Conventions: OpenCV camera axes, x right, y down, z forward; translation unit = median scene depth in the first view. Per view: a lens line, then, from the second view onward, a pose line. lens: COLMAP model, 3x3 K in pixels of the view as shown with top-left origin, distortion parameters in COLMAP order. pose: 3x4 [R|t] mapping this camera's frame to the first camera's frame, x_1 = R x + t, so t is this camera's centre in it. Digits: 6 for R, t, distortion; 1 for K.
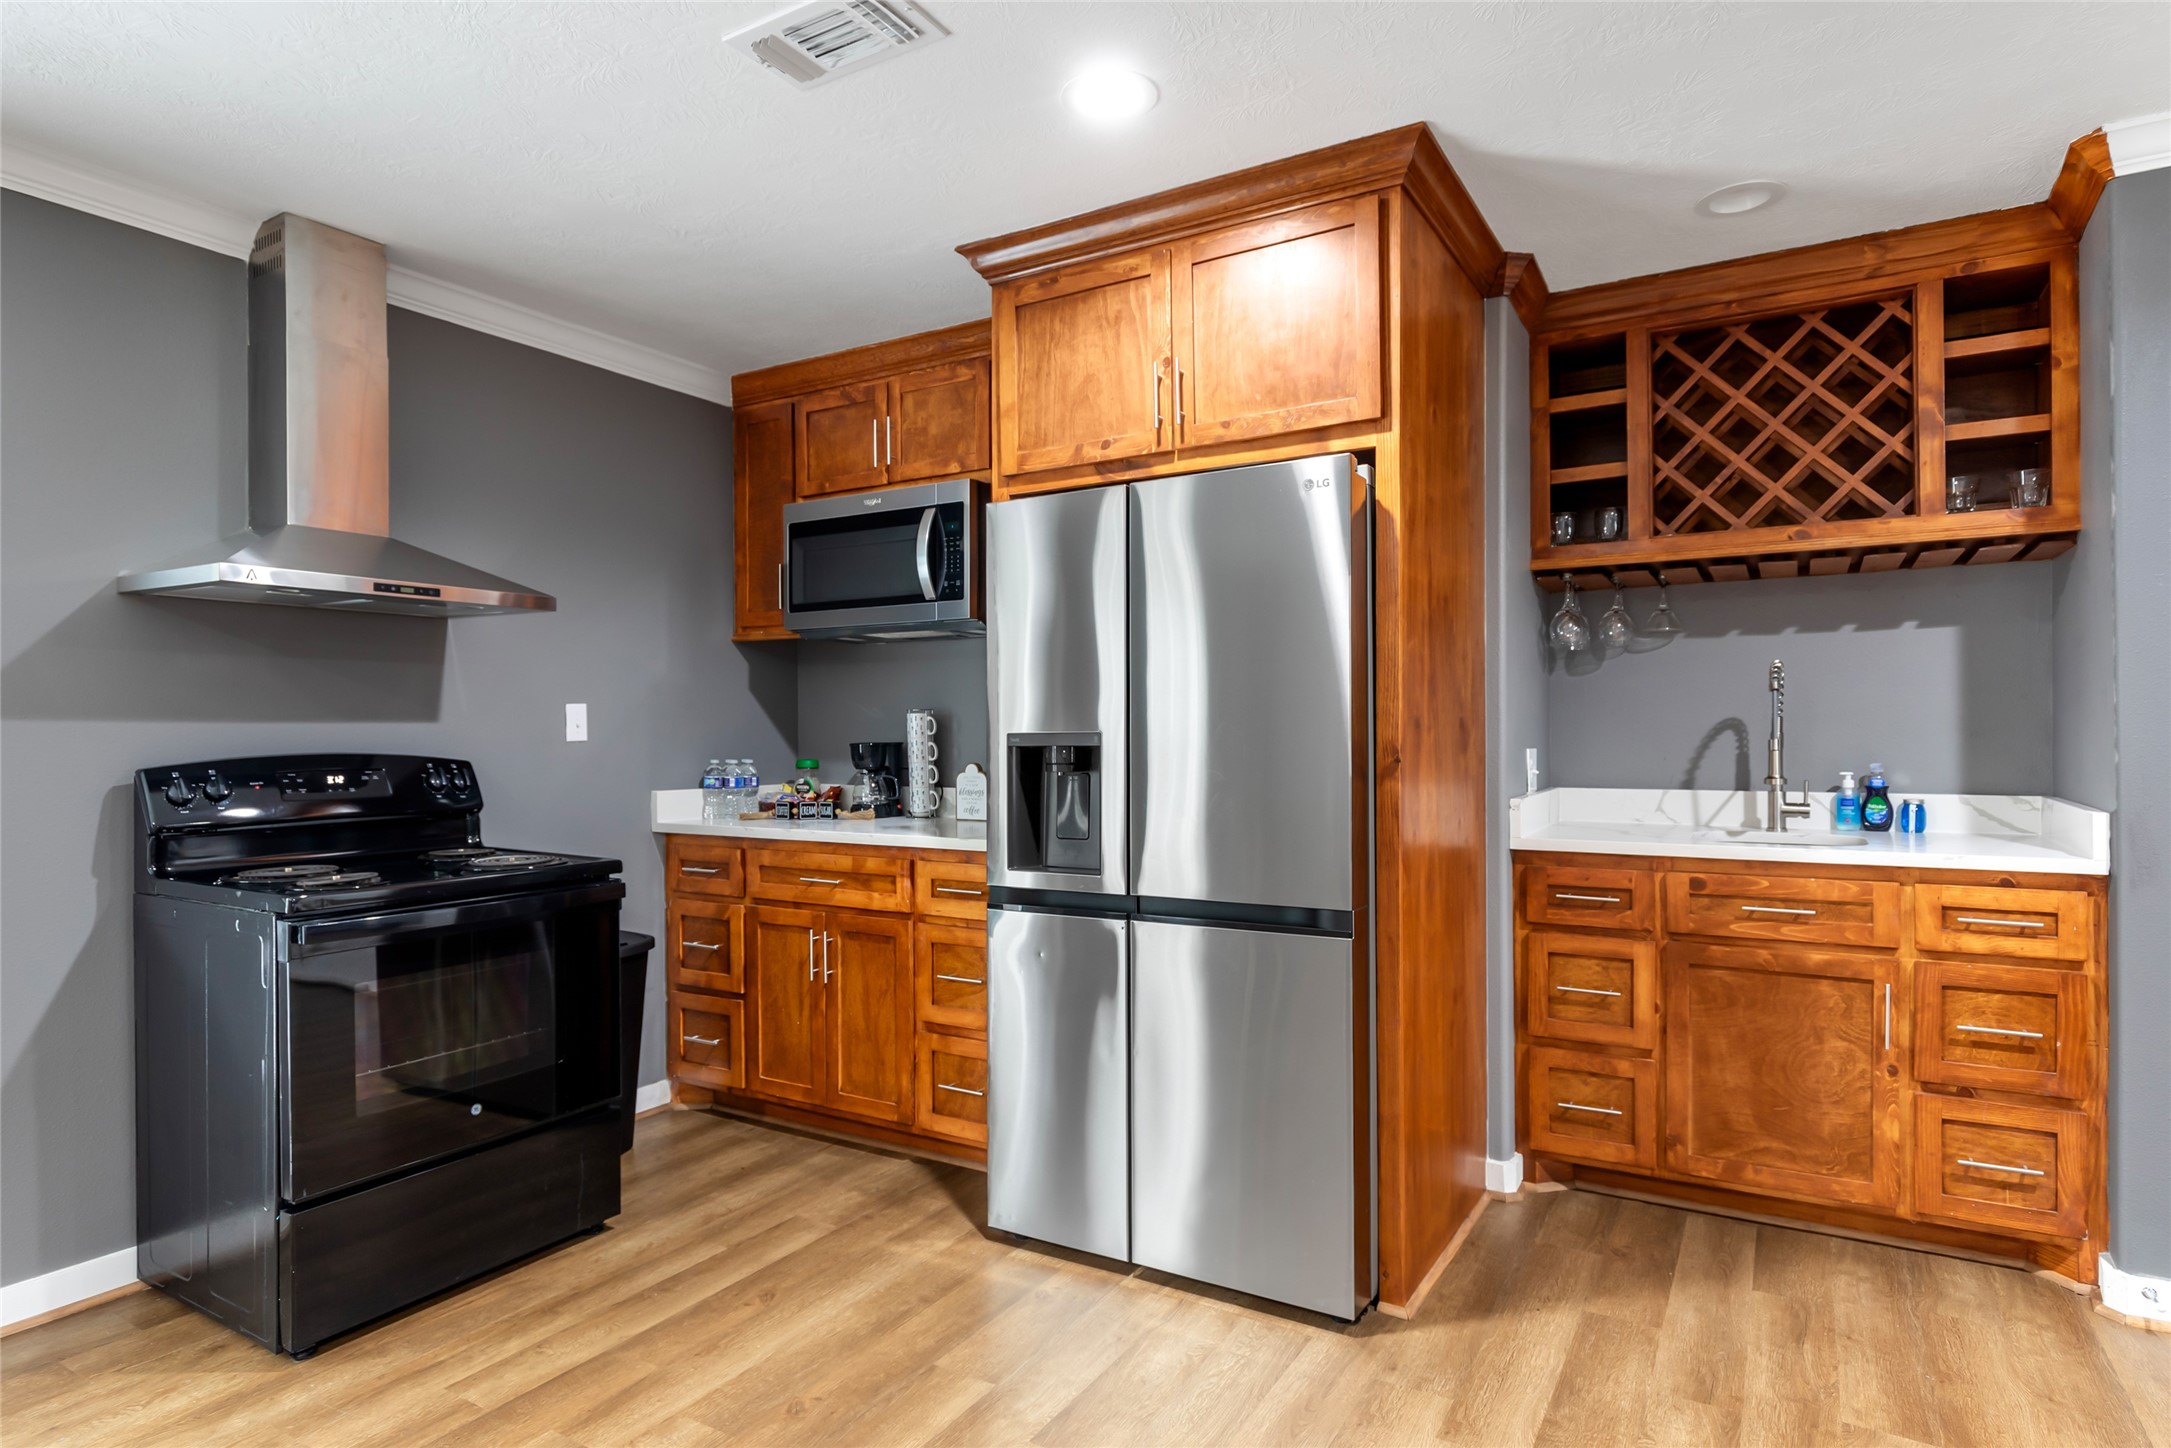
lens RADIAL K [[1170.7, 0, 1080.7], [0, 1170.7, 734.3], [0, 0, 1]] dist [0.002476, 0.000755]
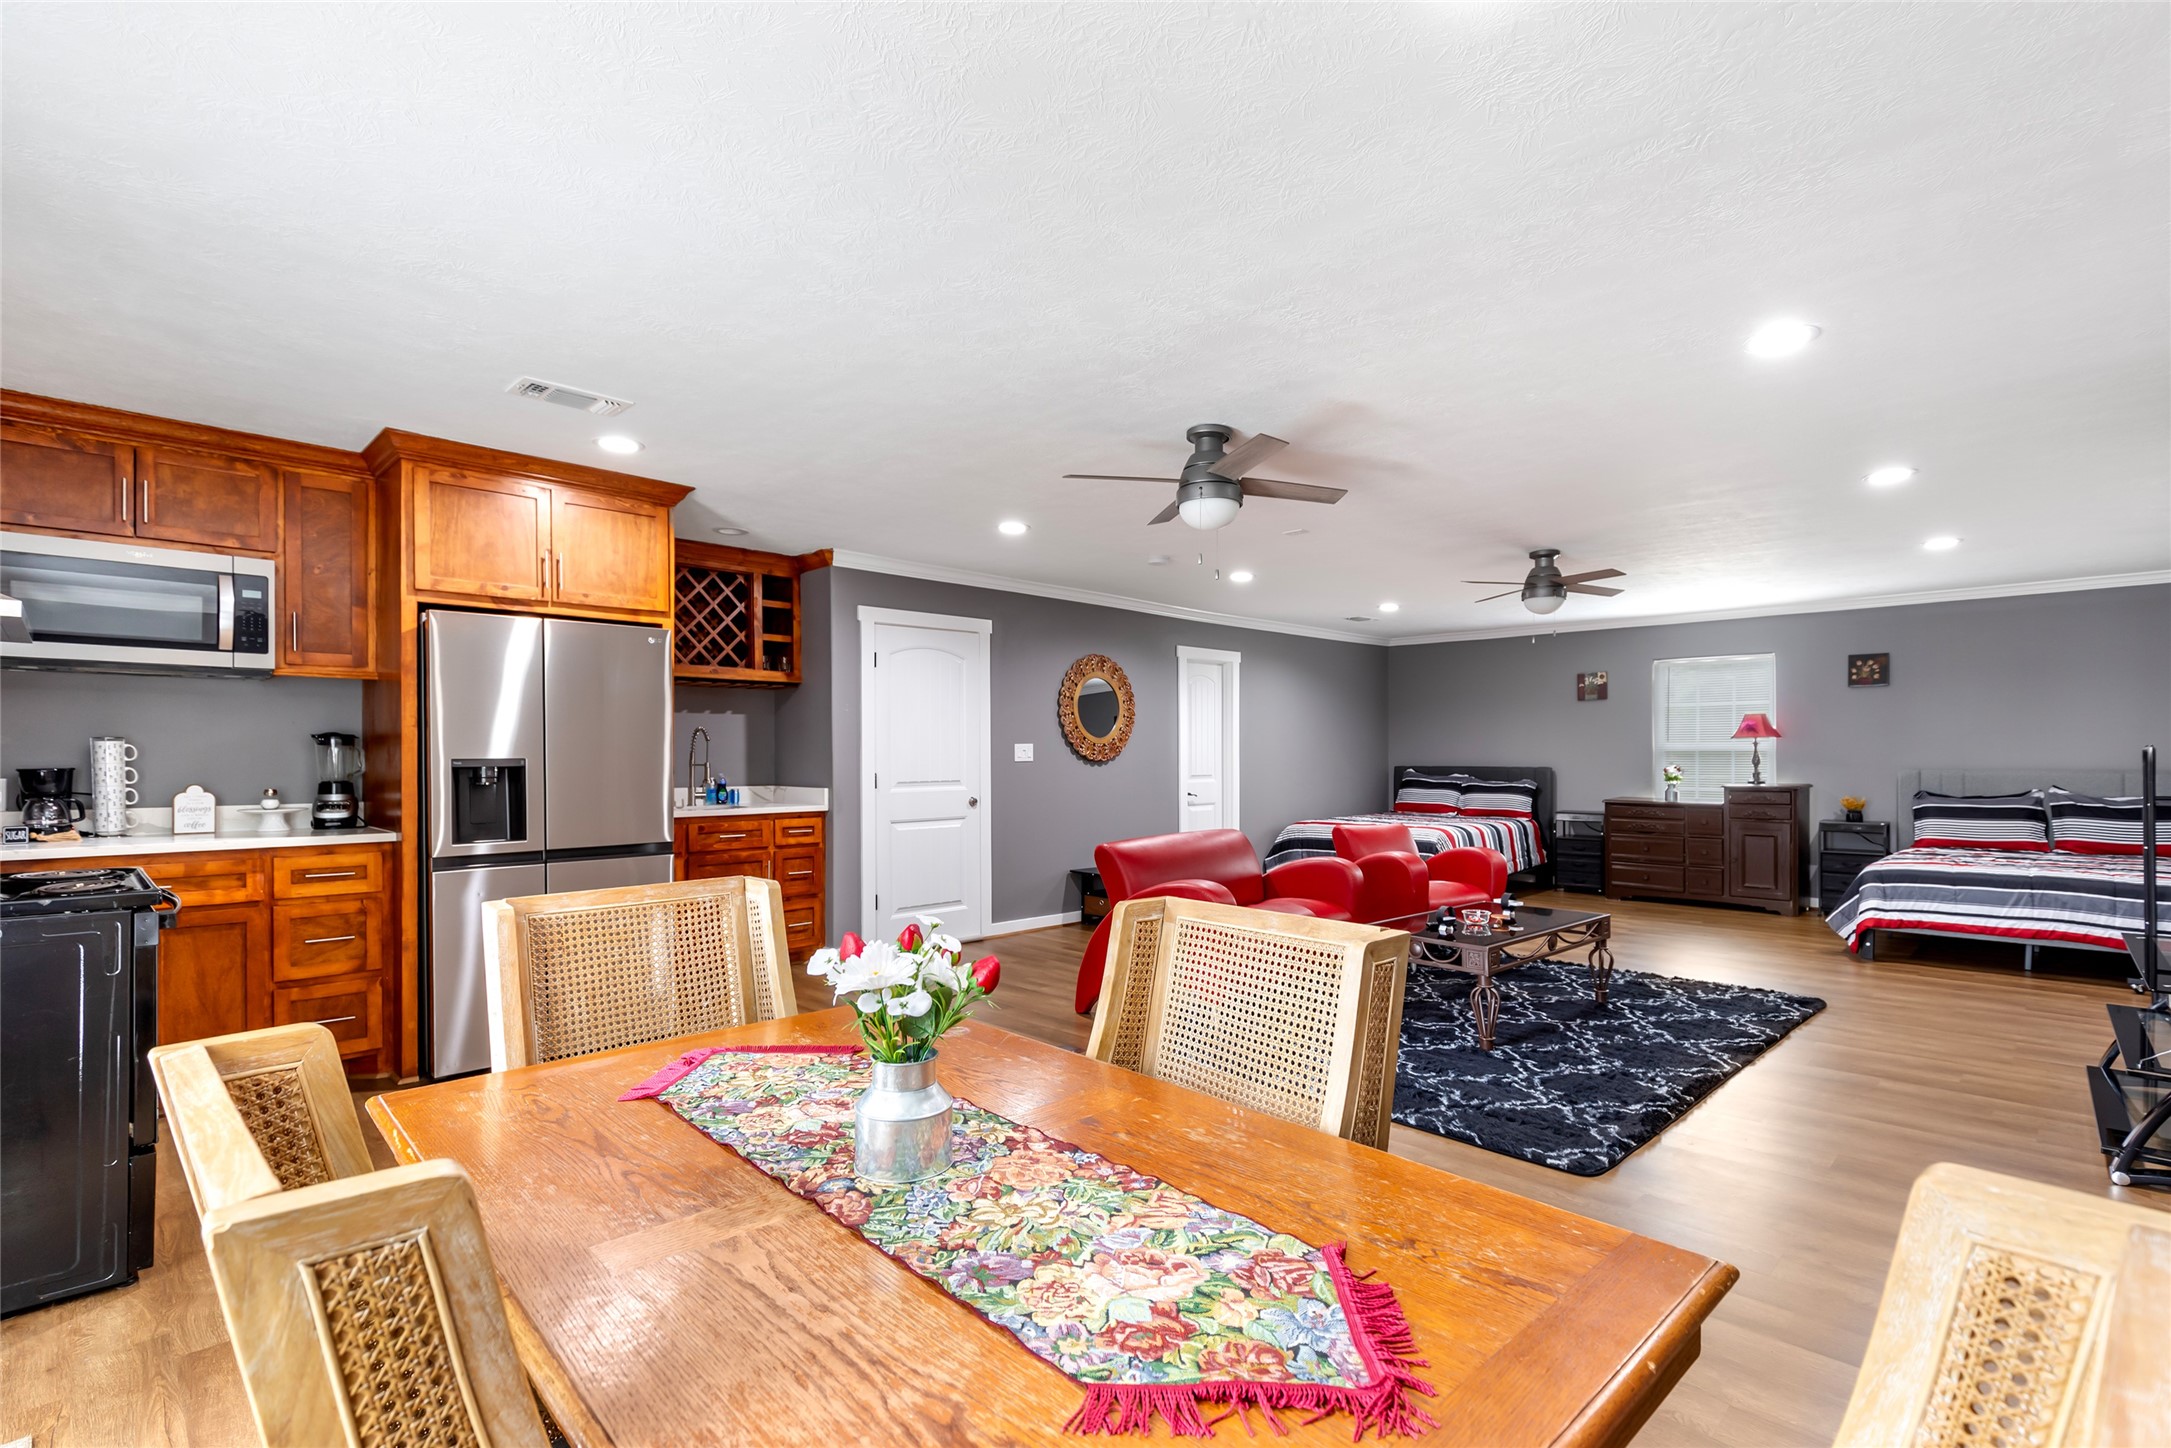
lens RADIAL K [[1004.2, 0, 1086.7], [0, 1004.2, 728.4], [0, 0, 1]] dist [0.009683, 0.000111]
pose [[0.237456, 0.032118, 0.970867, -1.137567], [0.001982, 0.999435, -0.033548, 0.004868], [-0.971396, 0.009891, 0.237258, -0.151379]]
